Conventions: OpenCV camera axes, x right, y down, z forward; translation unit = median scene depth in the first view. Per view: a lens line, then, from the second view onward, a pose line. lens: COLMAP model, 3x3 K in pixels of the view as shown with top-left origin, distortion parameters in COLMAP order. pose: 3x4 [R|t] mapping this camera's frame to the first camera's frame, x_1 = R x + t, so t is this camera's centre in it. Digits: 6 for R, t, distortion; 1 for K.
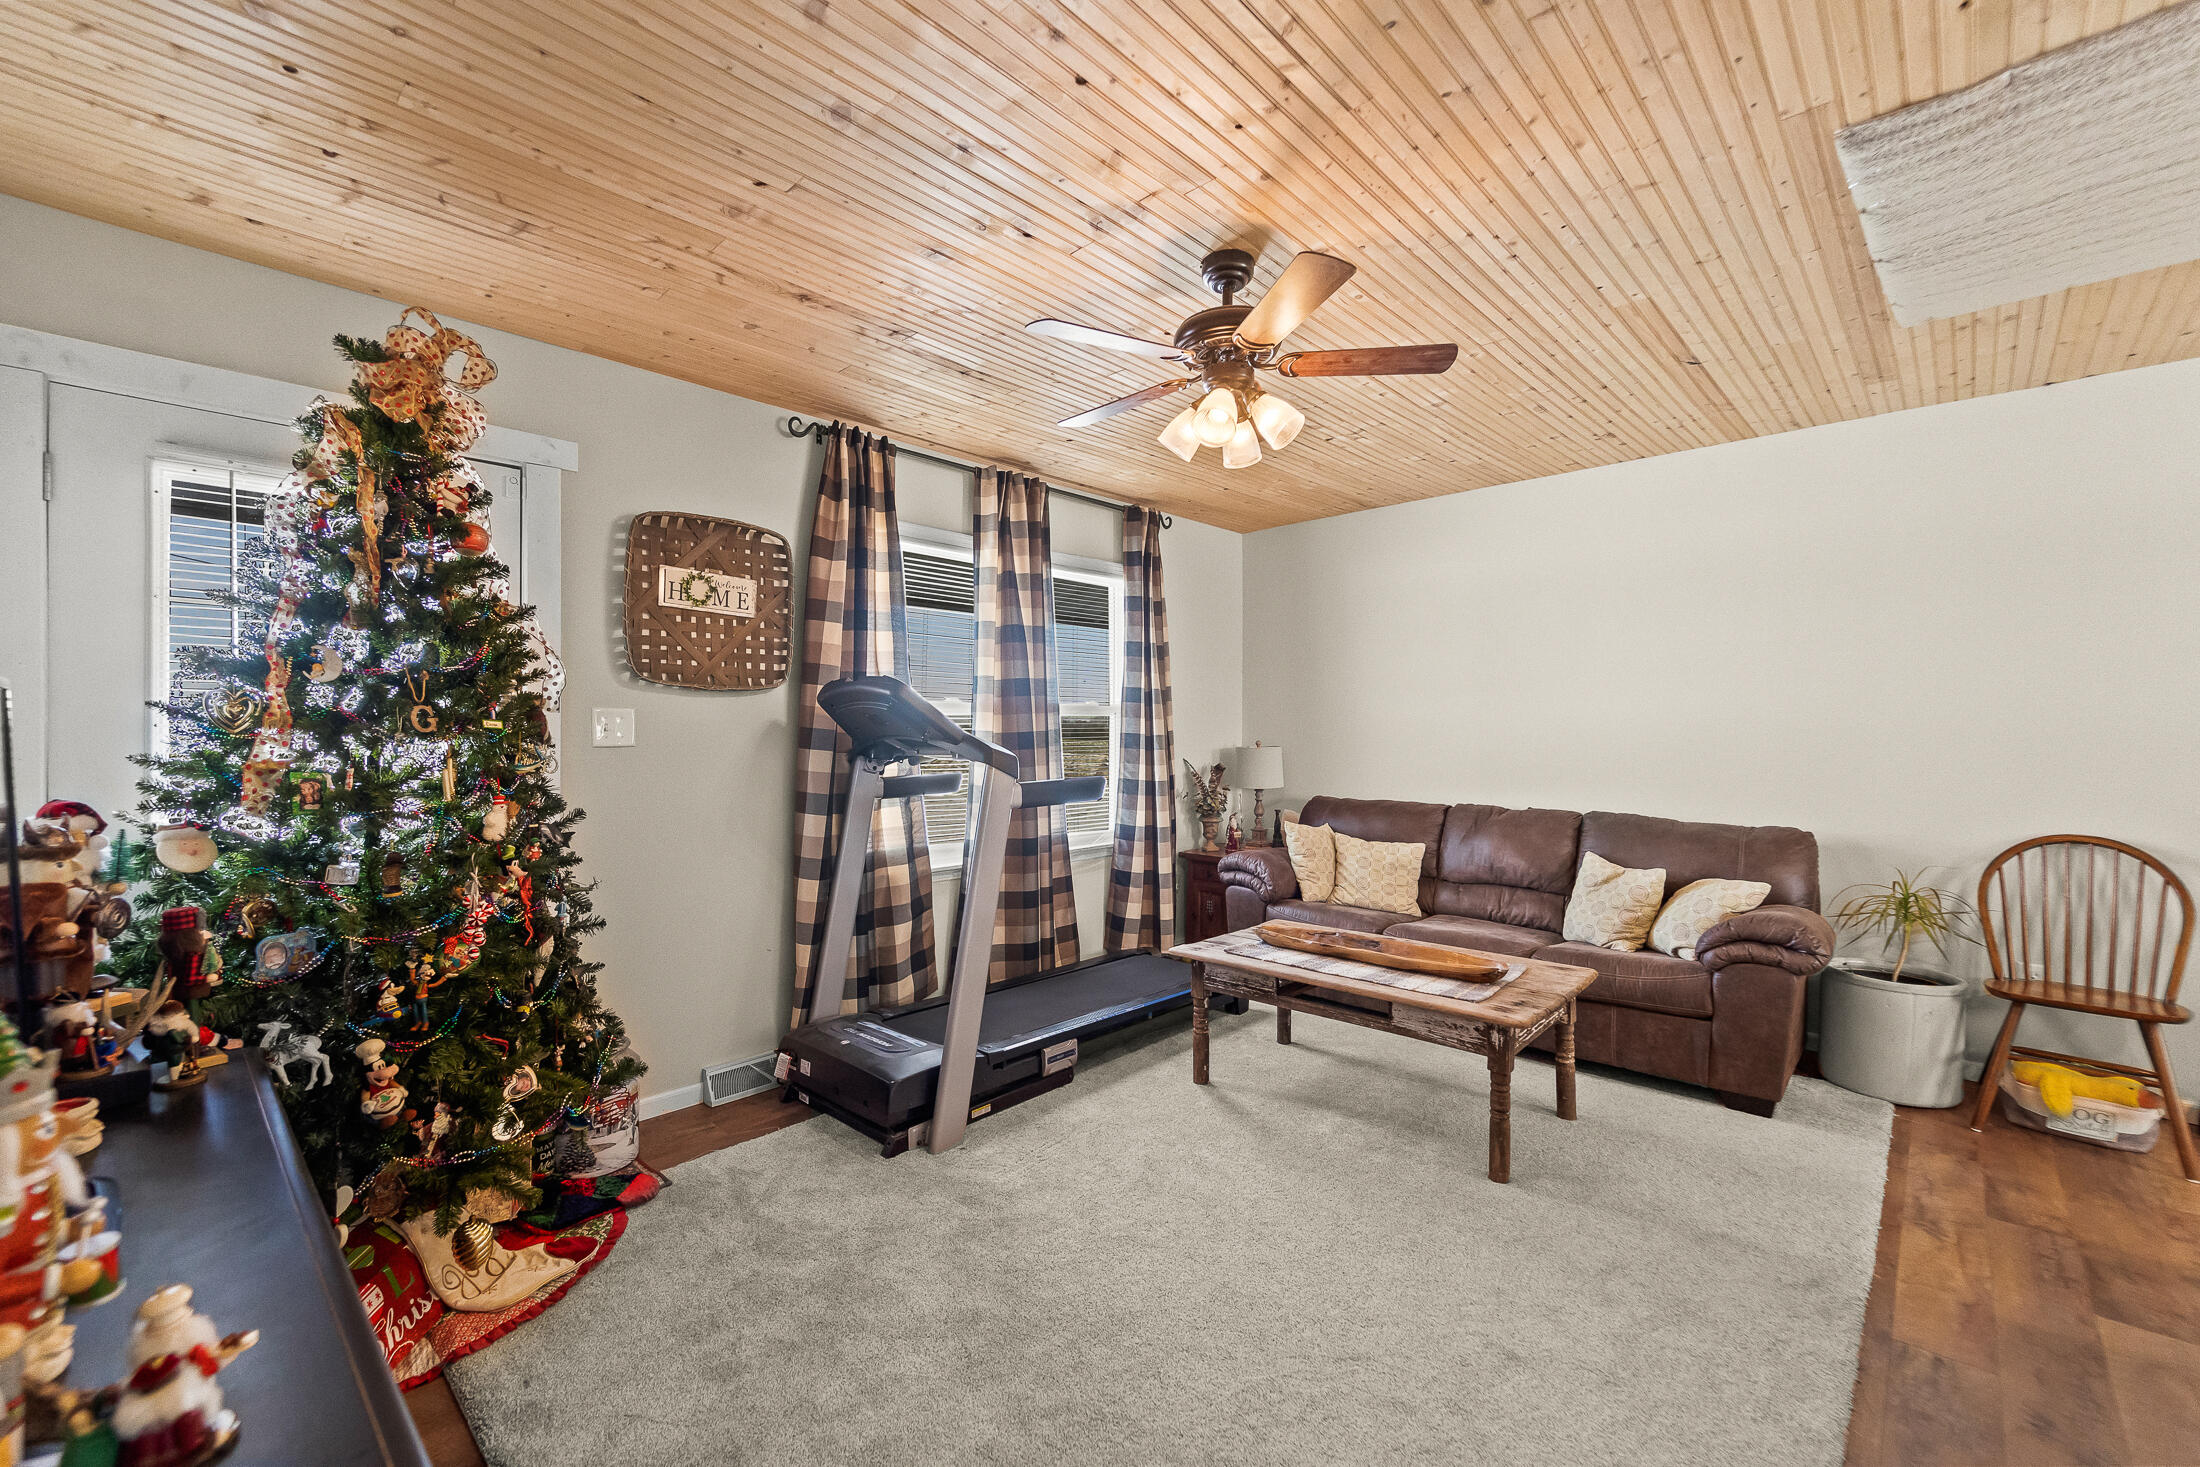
lens RADIAL K [[899.5, 0, 1107.2], [0, 899.5, 735.1], [0, 0, 1]] dist [0.001521, -0.002203]
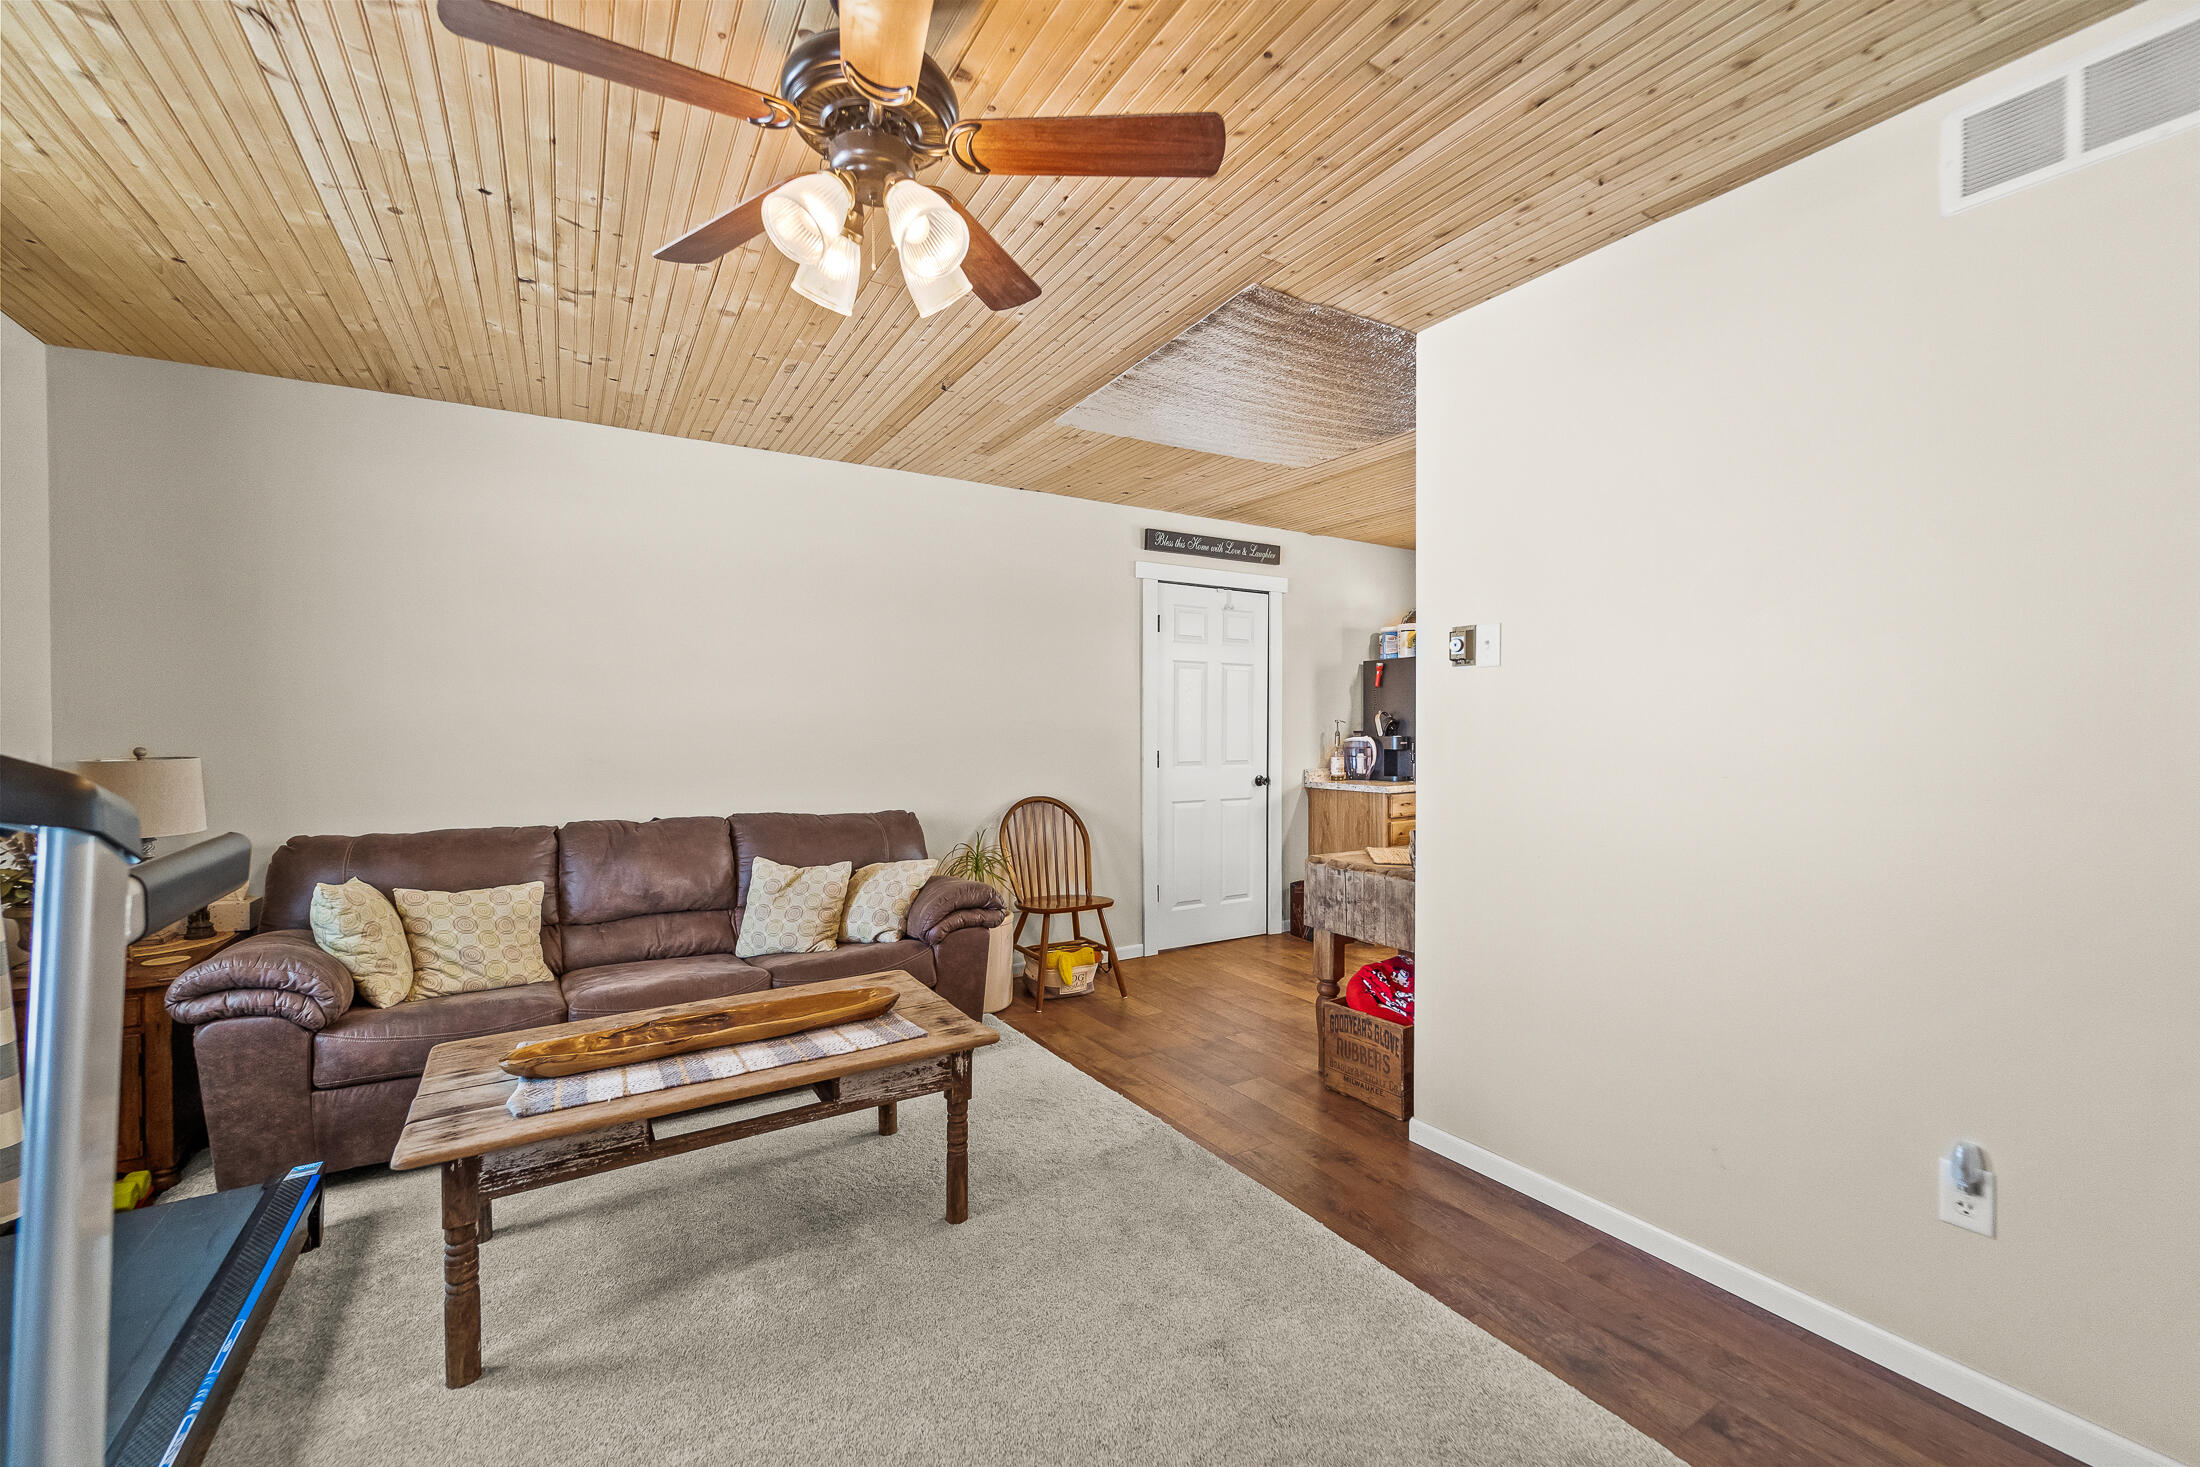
lens RADIAL K [[899.5, 0, 1078.0], [0, 899.5, 733.4], [0, 0, 1]] dist [0.001521, -0.002203]
pose [[0.258345, -0.007140, 0.966026, -0.302600], [0.007487, 0.999957, 0.005388, -0.001102], [-0.966024, 0.005841, 0.258387, 0.478022]]
